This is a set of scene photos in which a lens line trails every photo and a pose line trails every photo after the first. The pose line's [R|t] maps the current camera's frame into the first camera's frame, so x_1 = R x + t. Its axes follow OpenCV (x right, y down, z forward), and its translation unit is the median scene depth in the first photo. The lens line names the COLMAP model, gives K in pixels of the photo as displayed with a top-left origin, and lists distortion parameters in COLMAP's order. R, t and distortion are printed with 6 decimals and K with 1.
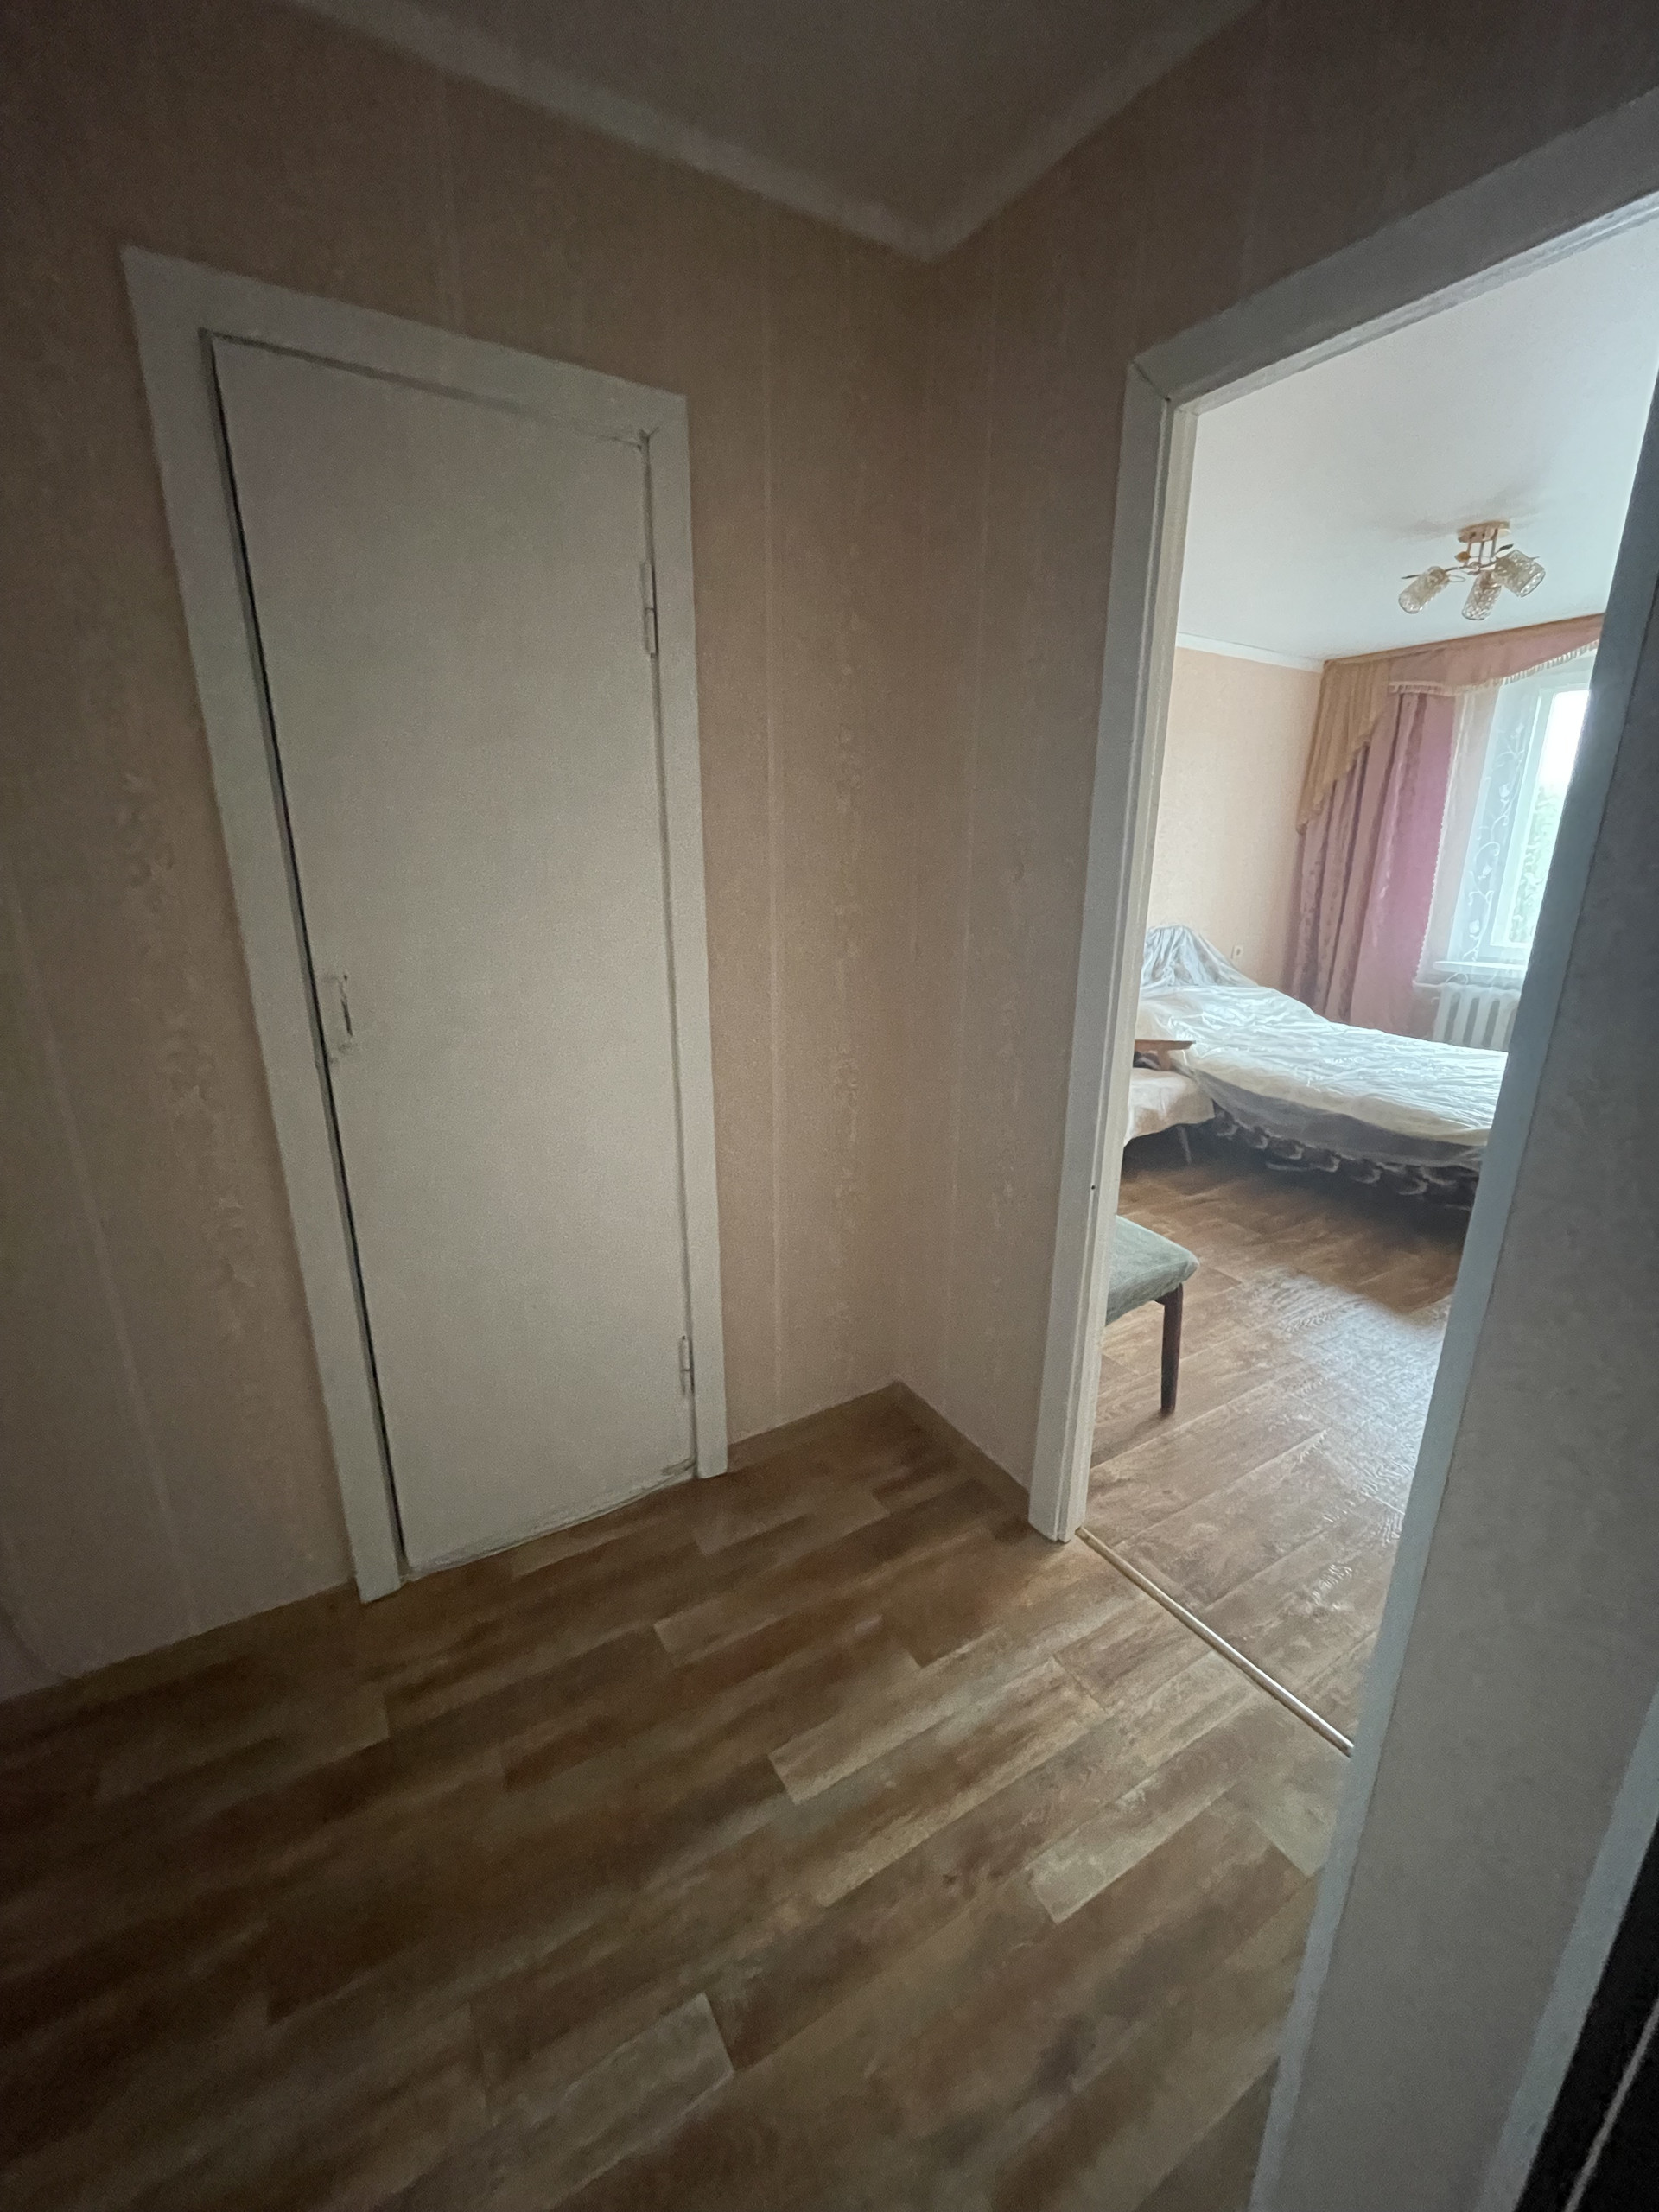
lens RADIAL K [[875.3, 0, 829.5], [0, 875.3, 1106.0], [0, 0, 1]] dist [-0.015297, -0.000083]
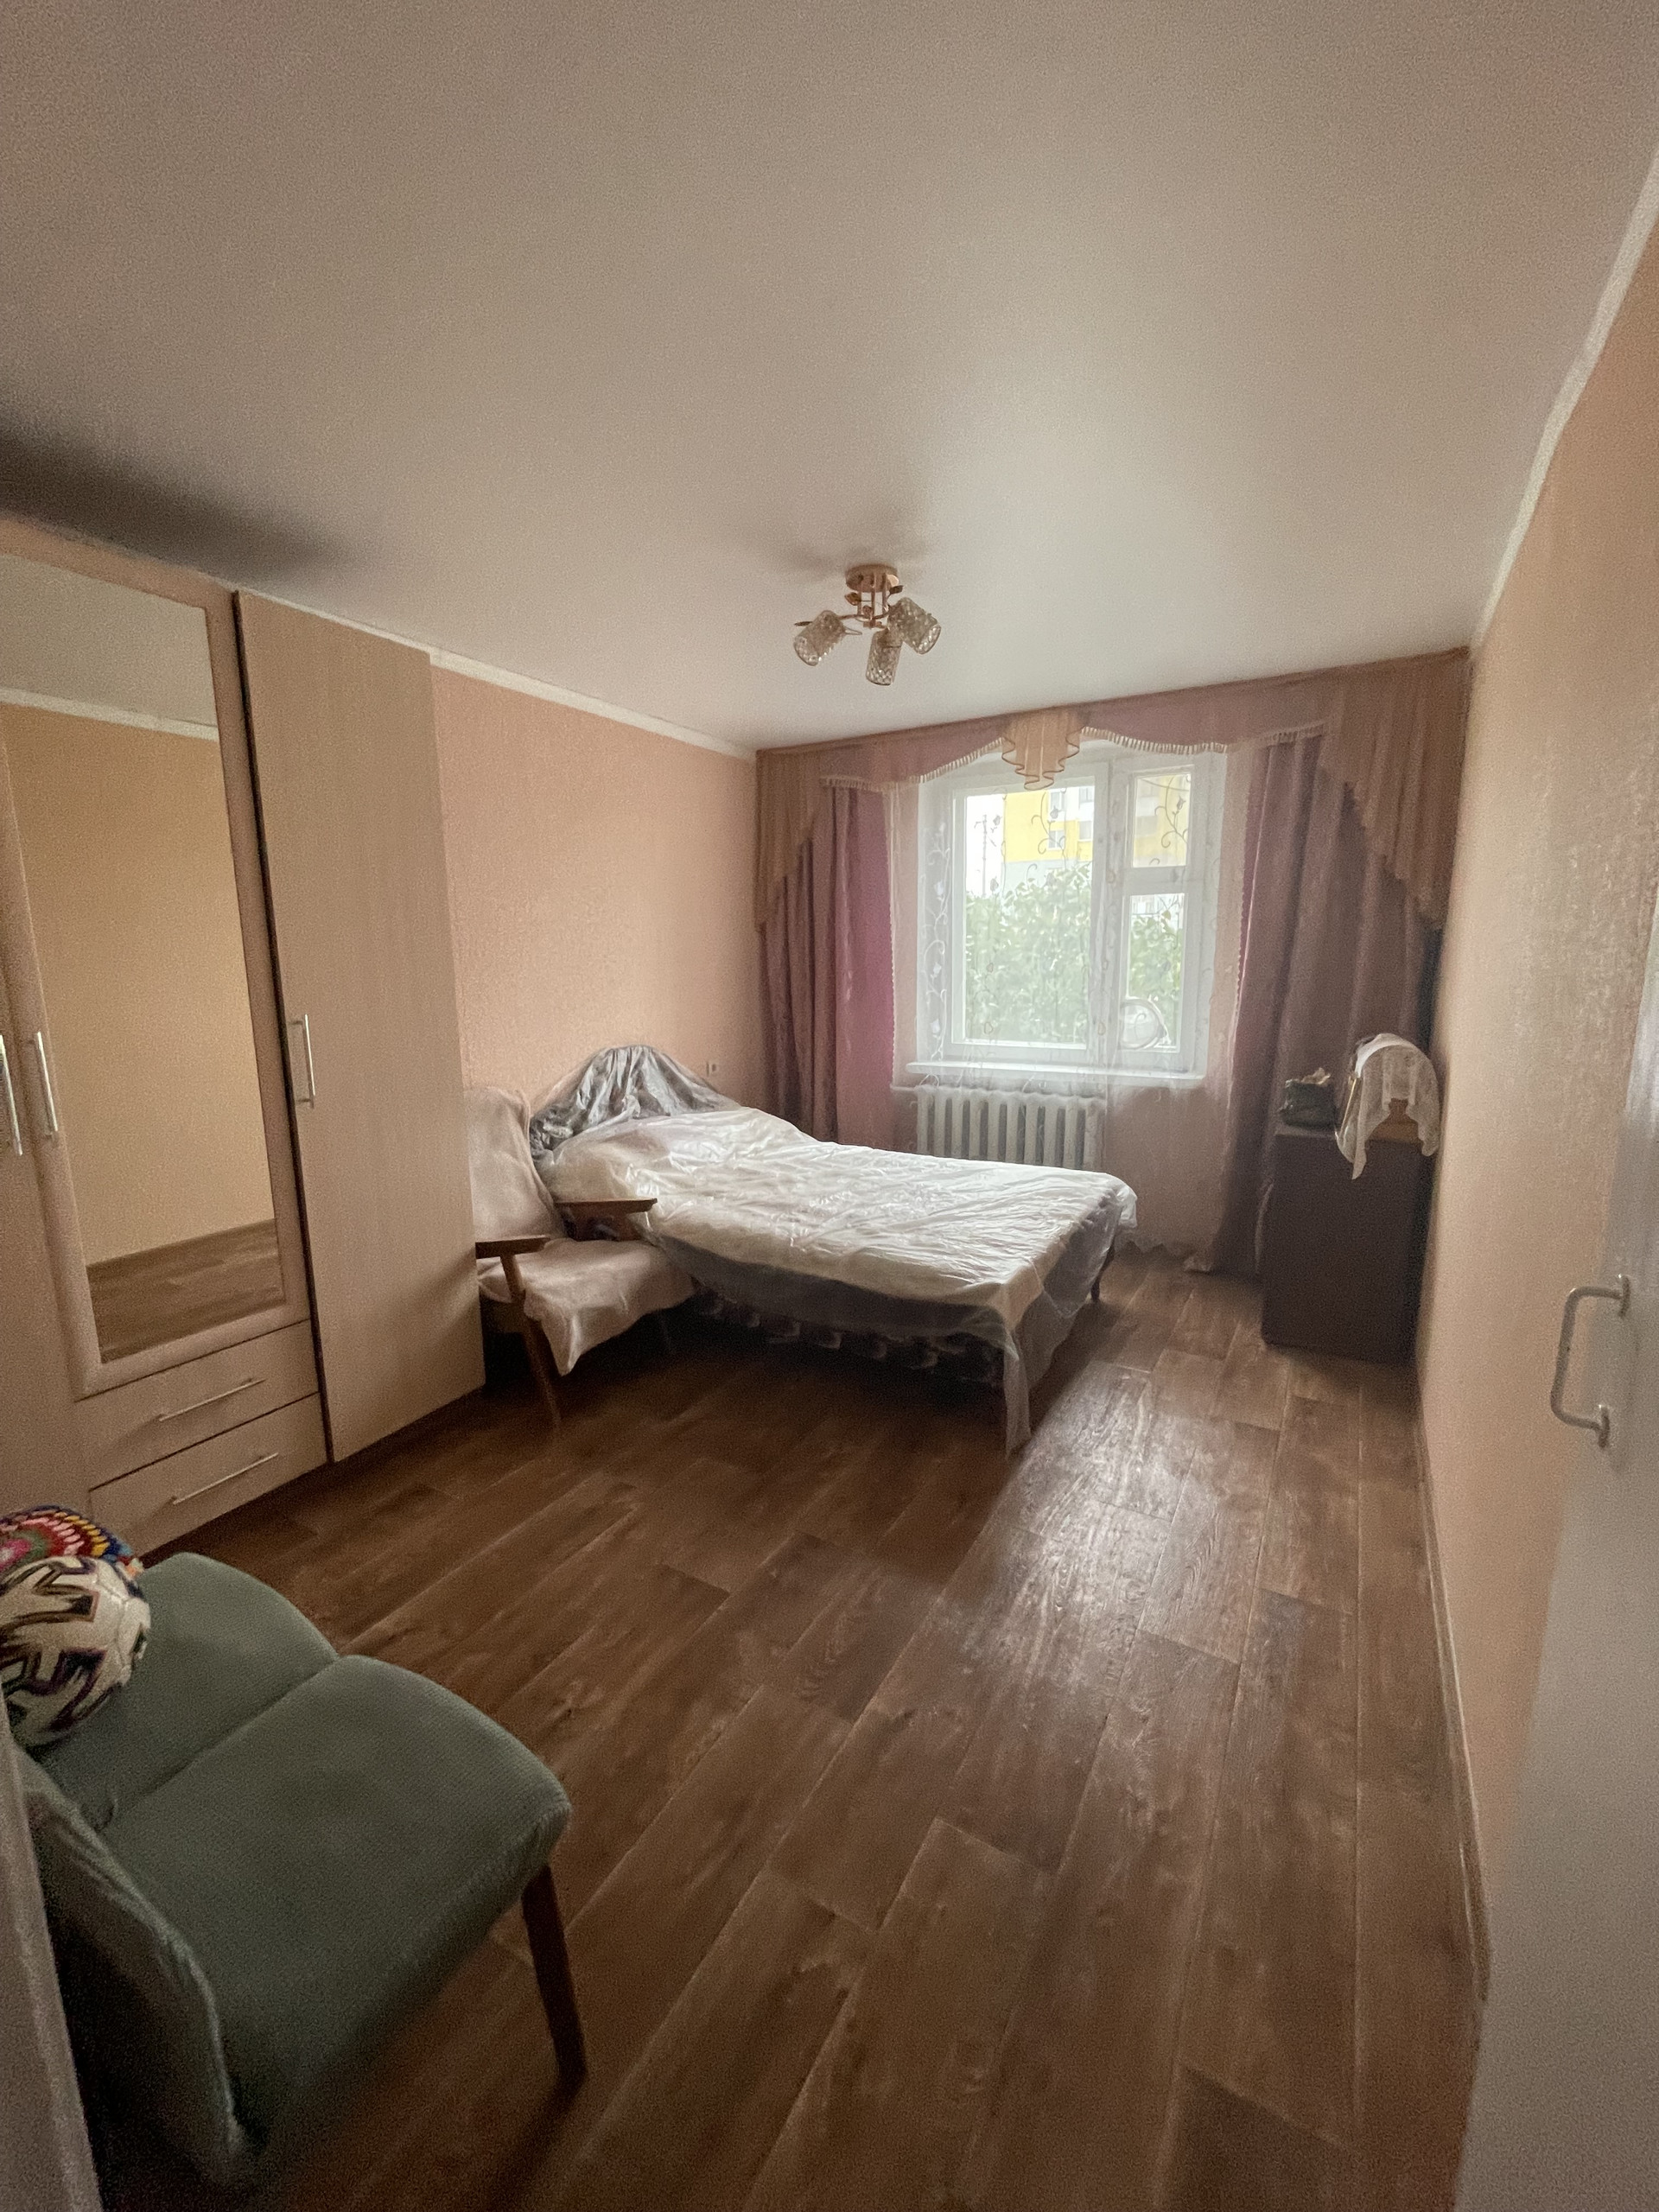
lens RADIAL K [[891.1, 0, 832.2], [0, 891.1, 1092.2], [0, 0, 1]] dist [-0.001162, -0.000251]
pose [[0.869853, -0.088384, 0.485328, 0.164990], [0.151101, 0.984268, -0.091570, -0.064005], [-0.469600, 0.152986, 0.869524, 0.215575]]
